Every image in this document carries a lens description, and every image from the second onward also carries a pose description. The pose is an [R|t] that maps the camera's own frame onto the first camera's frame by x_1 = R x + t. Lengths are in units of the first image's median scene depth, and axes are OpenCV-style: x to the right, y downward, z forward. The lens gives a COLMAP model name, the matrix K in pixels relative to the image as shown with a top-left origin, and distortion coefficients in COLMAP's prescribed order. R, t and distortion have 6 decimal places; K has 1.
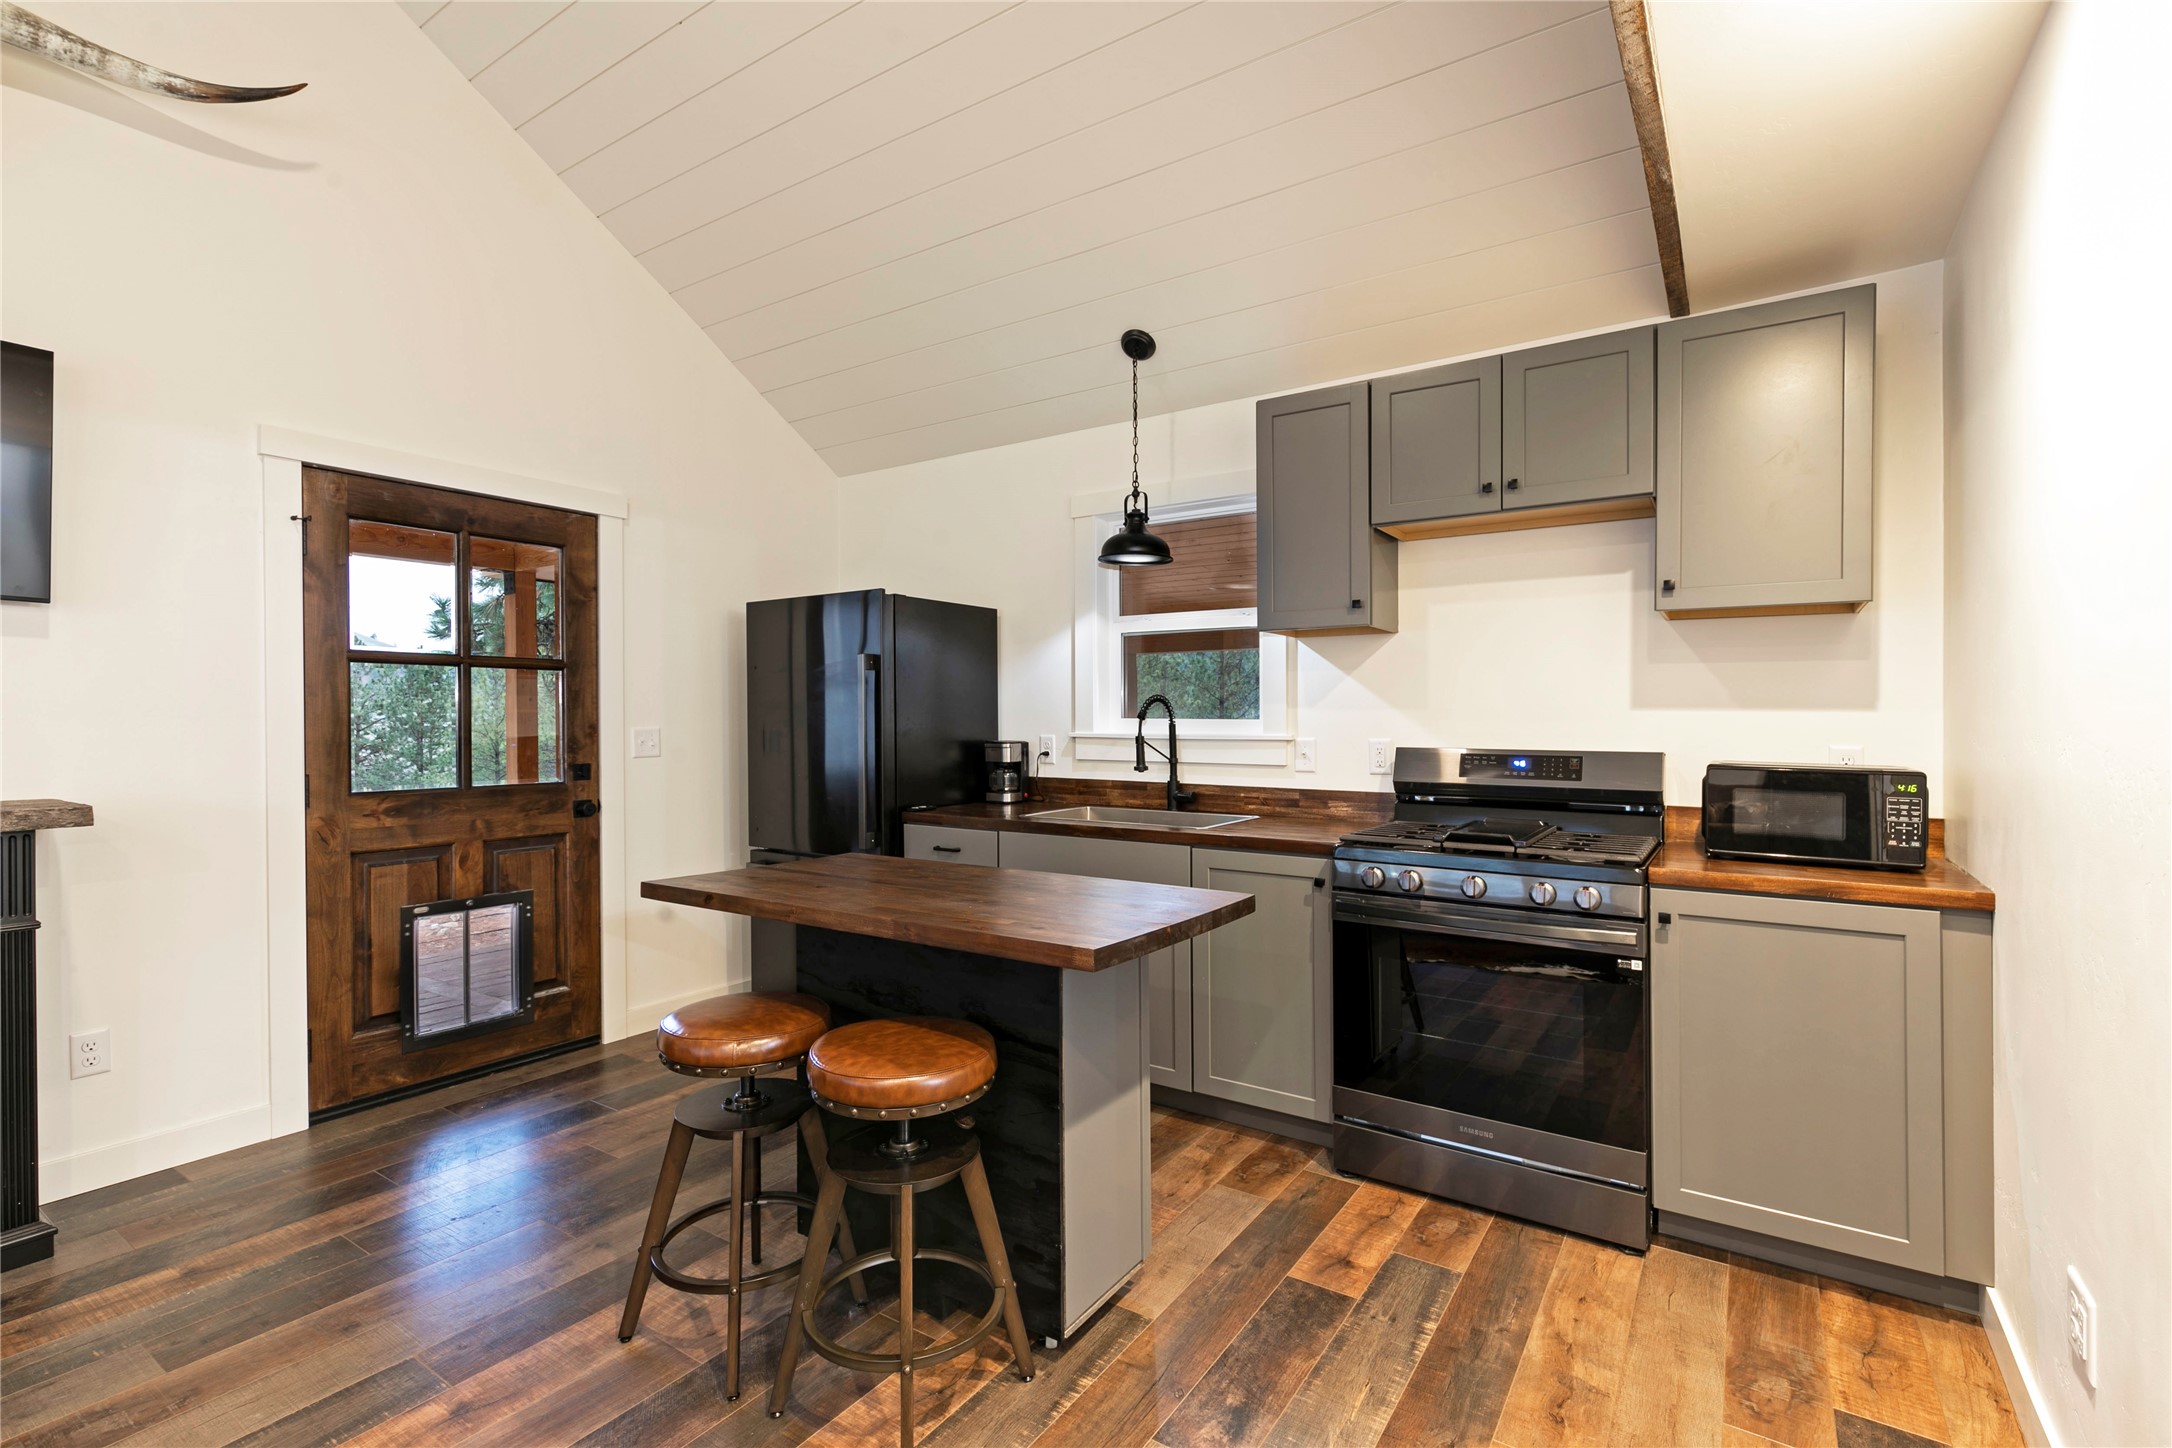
lens RADIAL K [[975.6, 0, 1100.4], [0, 975.6, 722.6], [0, 0, 1]] dist [0.007102, 0.000679]
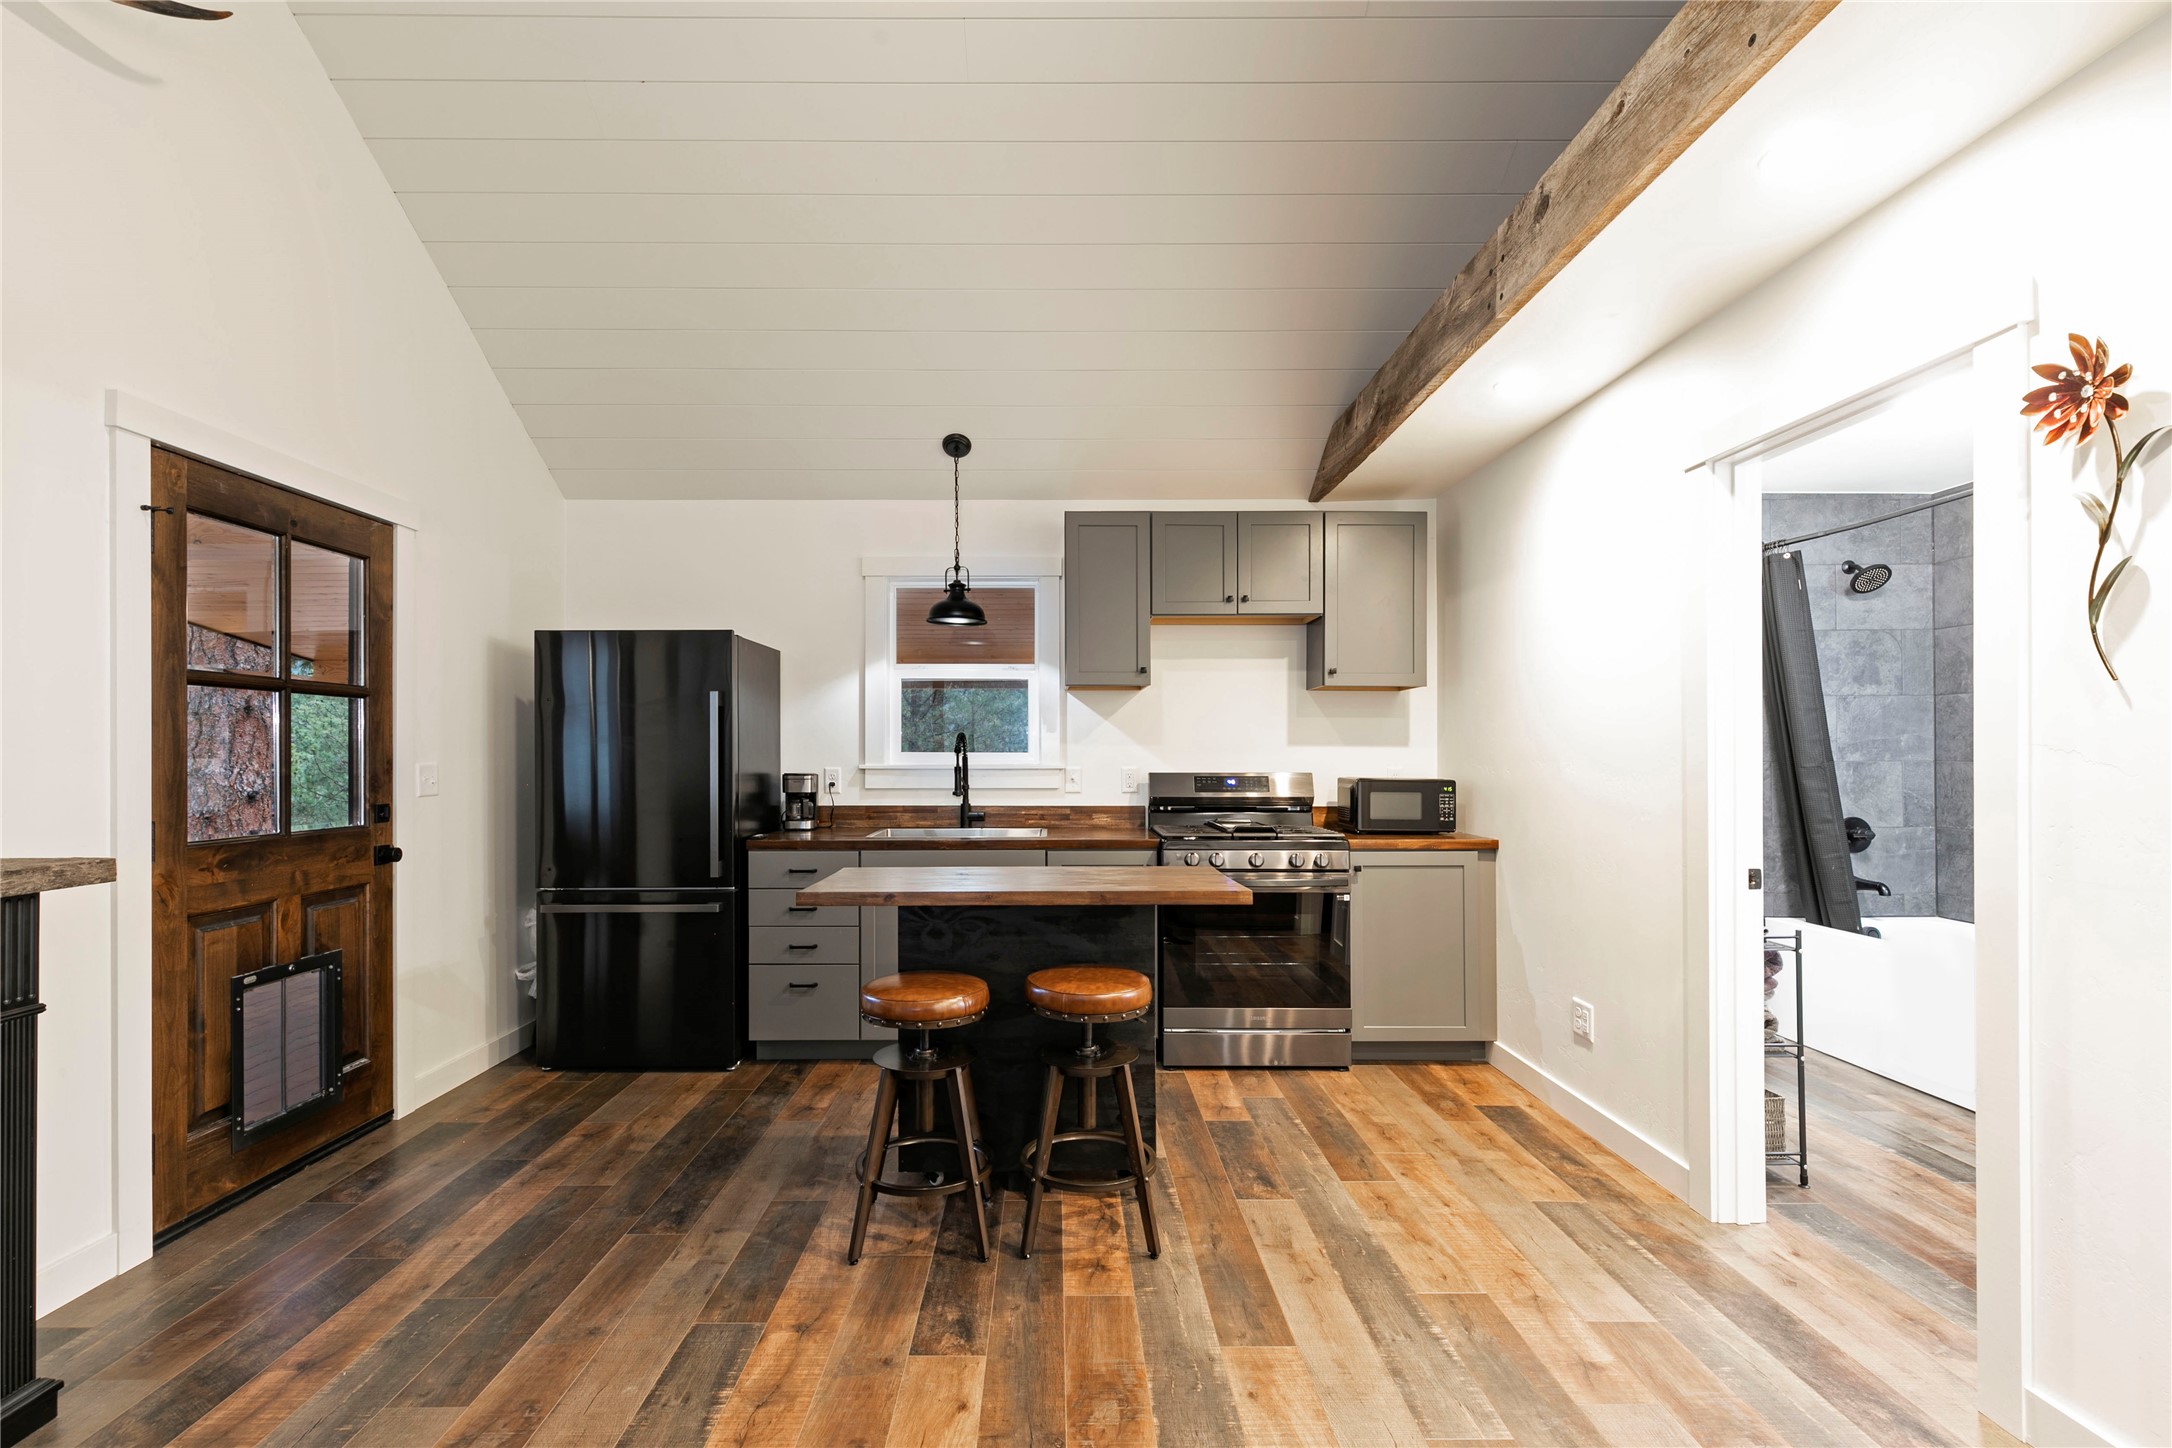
lens RADIAL K [[975.6, 0, 1076.8], [0, 975.6, 750.7], [0, 0, 1]] dist [0.007102, 0.000679]
pose [[0.830096, -0.000548, 0.557620, -0.593958], [0.004151, 0.999978, -0.005197, 0.000919], [-0.557605, 0.006628, 0.830080, -0.105926]]
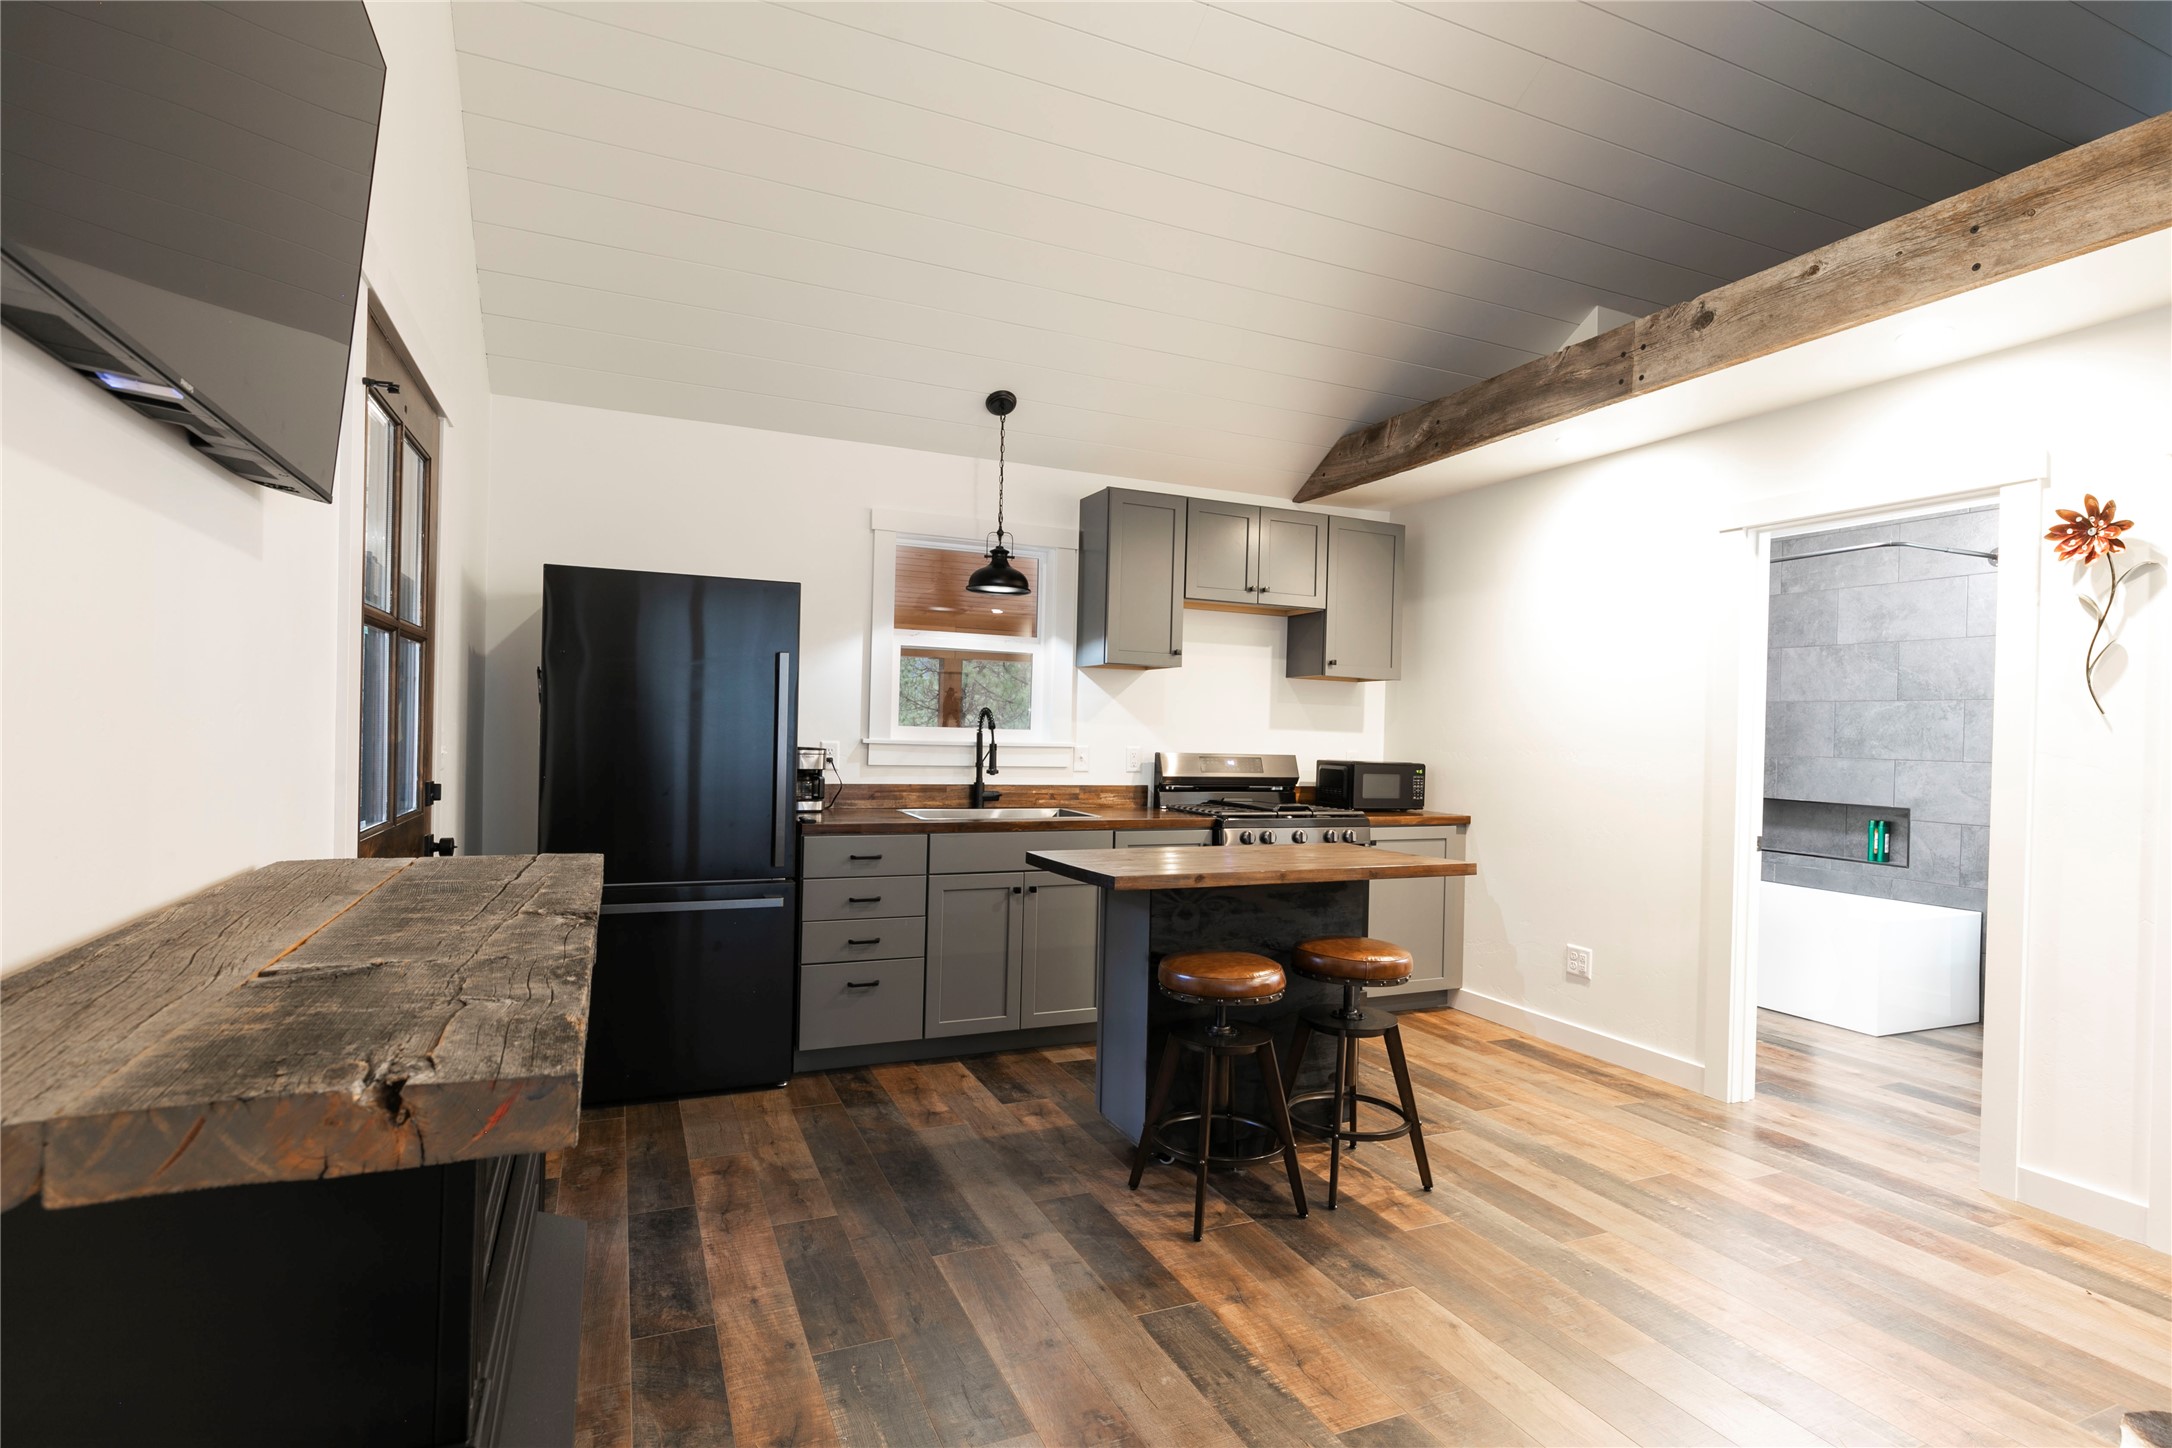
lens RADIAL K [[1035.8, 0, 1122.4], [0, 1035.8, 734.9], [0, 0, 1]] dist [0.001632, 0.001287]
pose [[0.539400, 0.007857, 0.842013, -1.044511], [-0.021182, 0.999767, 0.004241, -0.005381], [-0.841783, -0.020123, 0.539440, 0.247939]]
